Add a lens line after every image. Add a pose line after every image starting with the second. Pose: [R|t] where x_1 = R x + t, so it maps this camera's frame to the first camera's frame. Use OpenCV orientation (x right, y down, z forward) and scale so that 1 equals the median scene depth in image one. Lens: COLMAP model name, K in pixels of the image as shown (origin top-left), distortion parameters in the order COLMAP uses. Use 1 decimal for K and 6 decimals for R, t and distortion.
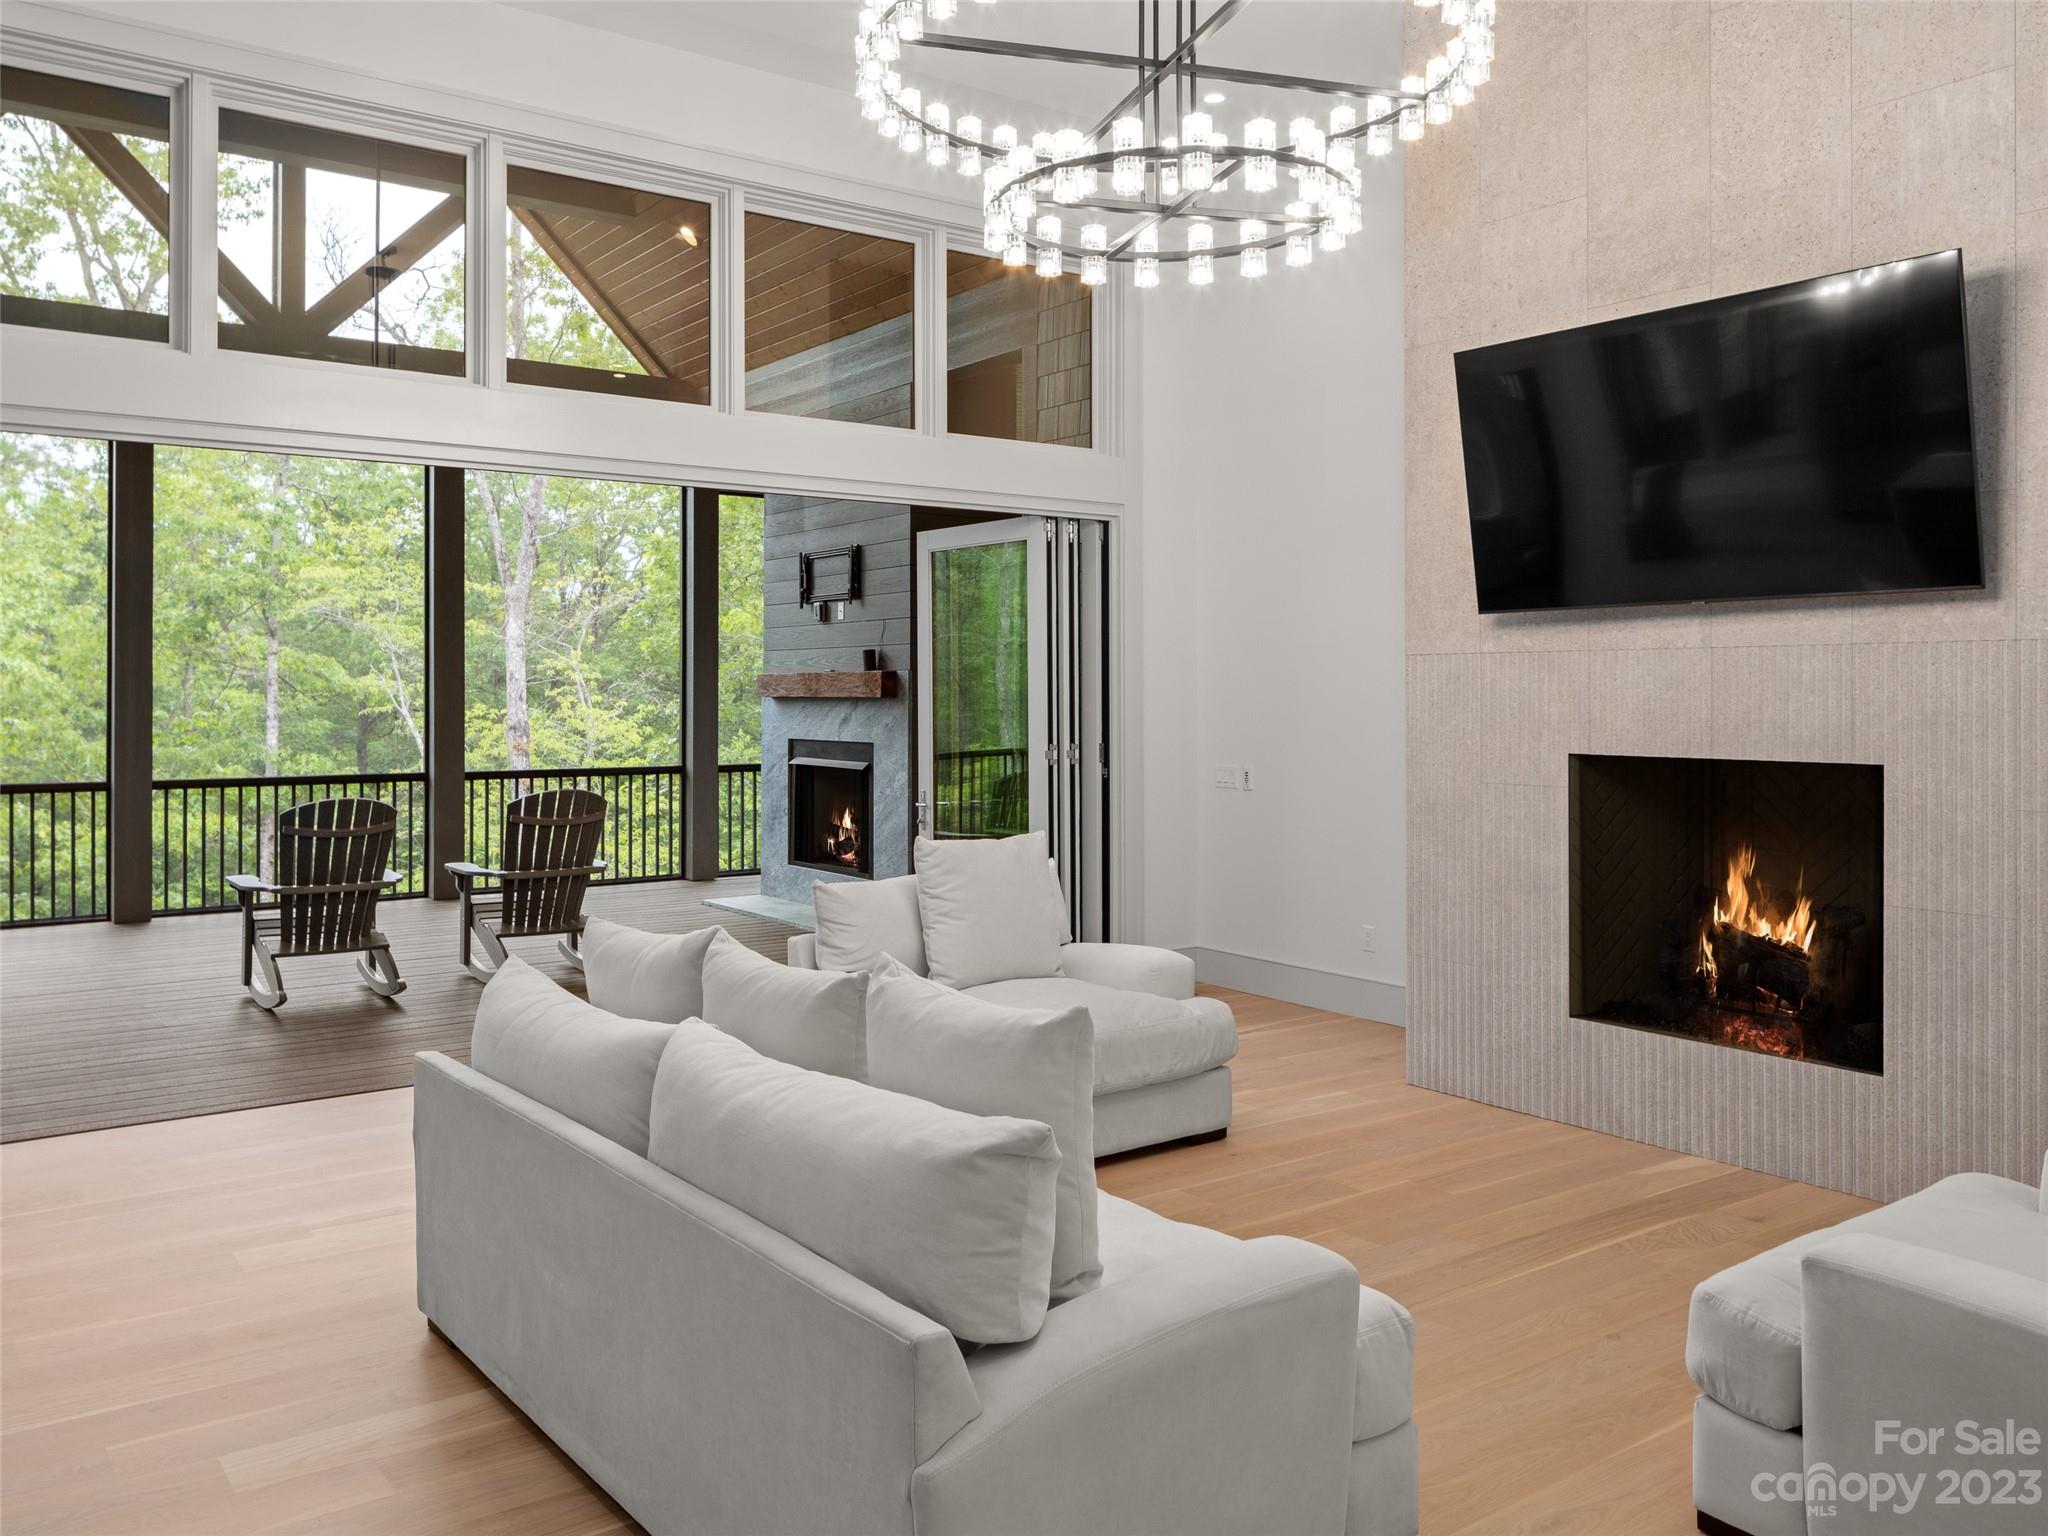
lens RADIAL K [[1595.5, 0, 1010.4], [0, 1595.5, 713.8], [0, 0, 1]] dist [0.003731, 0.007225]
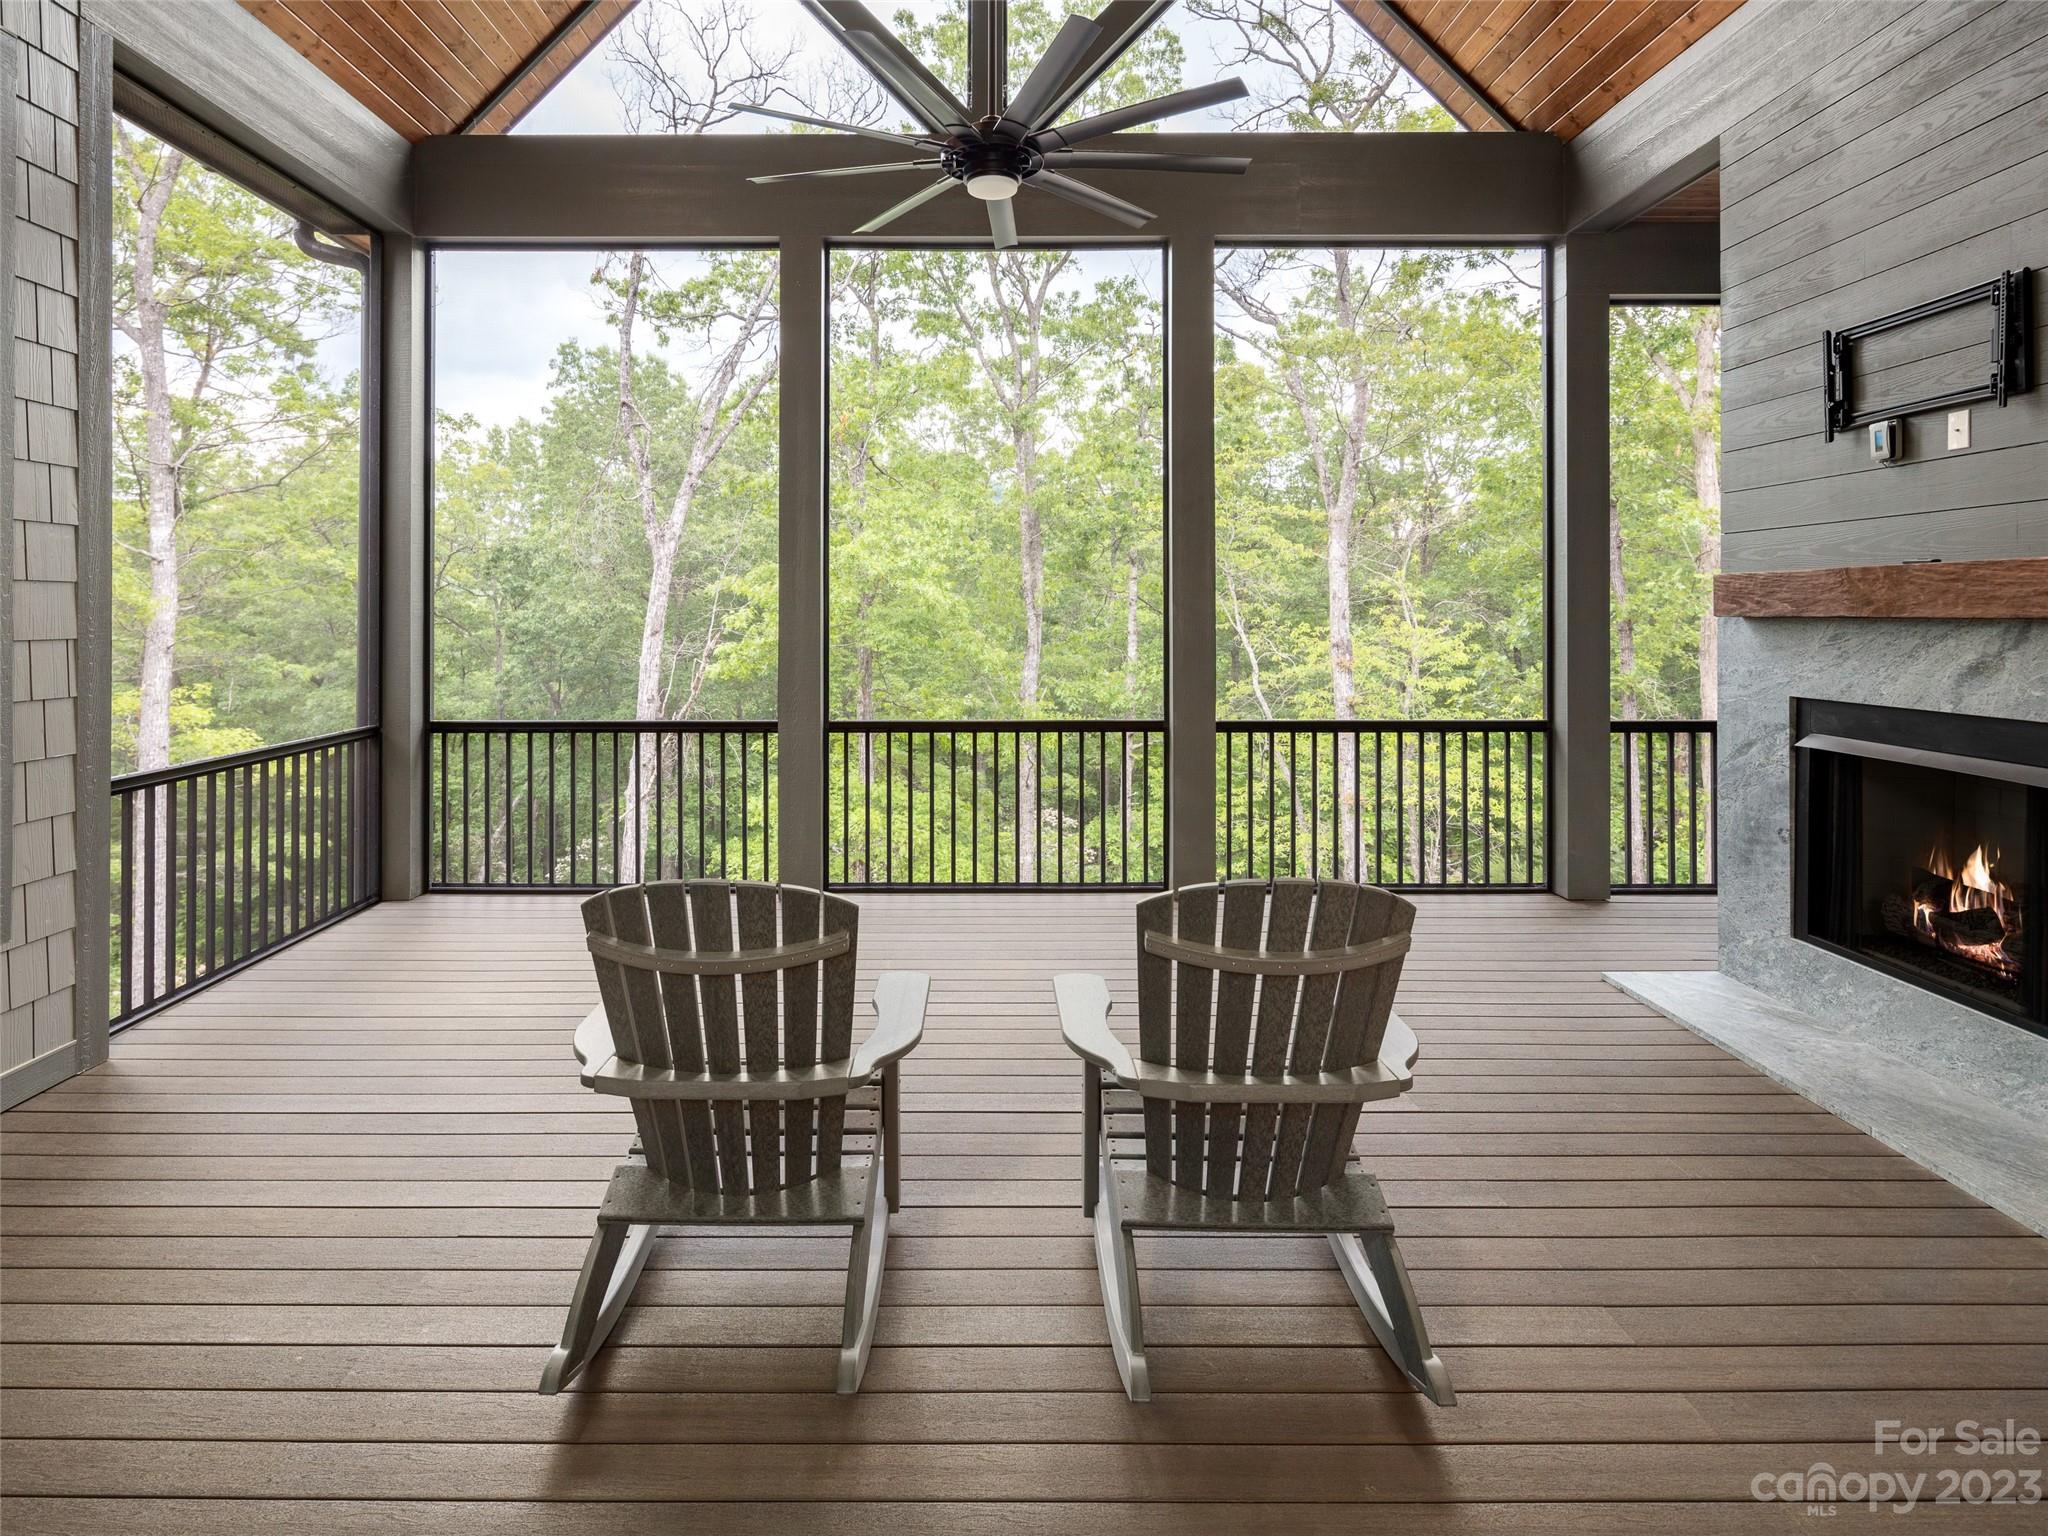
lens RADIAL K [[1165.7, 0, 954.7], [0, 1165.7, 607.4], [0, 0, 1]] dist [0.016594, -0.000286]
pose [[0.803854, -0.005572, -0.594801, -0.139356], [-0.004294, 0.999876, -0.015170, -0.007097], [0.594812, 0.014748, 0.803730, 0.564566]]
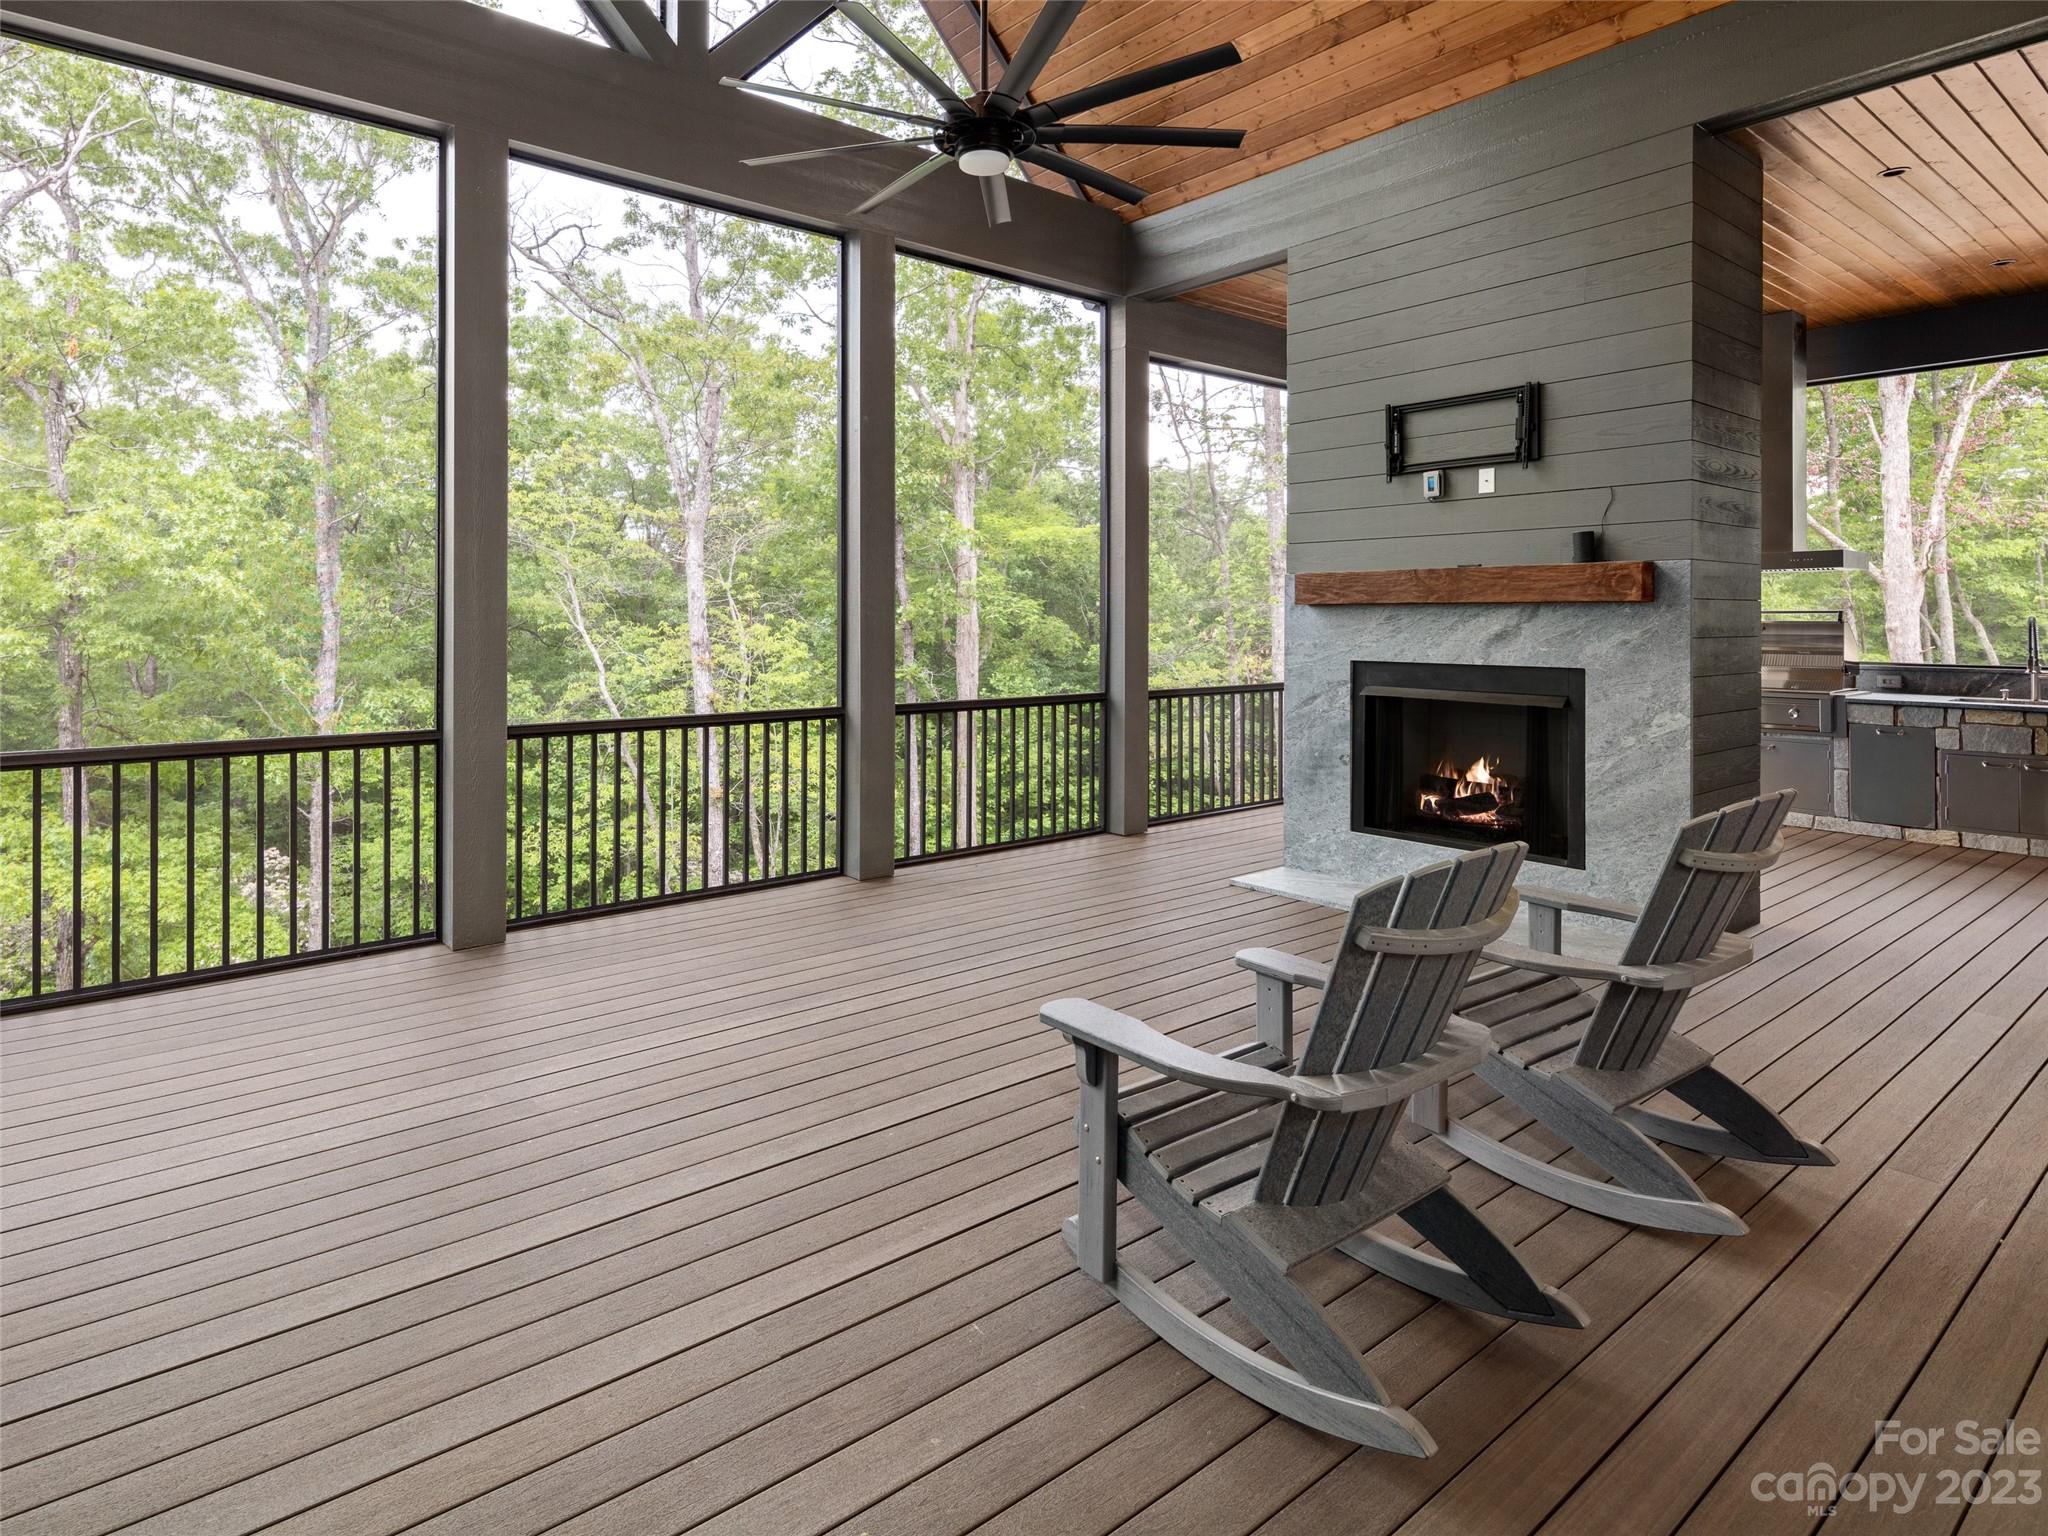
lens RADIAL K [[1165.7, 0, 973.4], [0, 1165.7, 617.3], [0, 0, 1]] dist [0.016594, -0.000286]
pose [[0.998902, -0.000832, 0.046832, -0.363736], [0.001372, 0.999933, -0.011494, 0.001617], [-0.046820, 0.011546, 0.998837, 0.502711]]
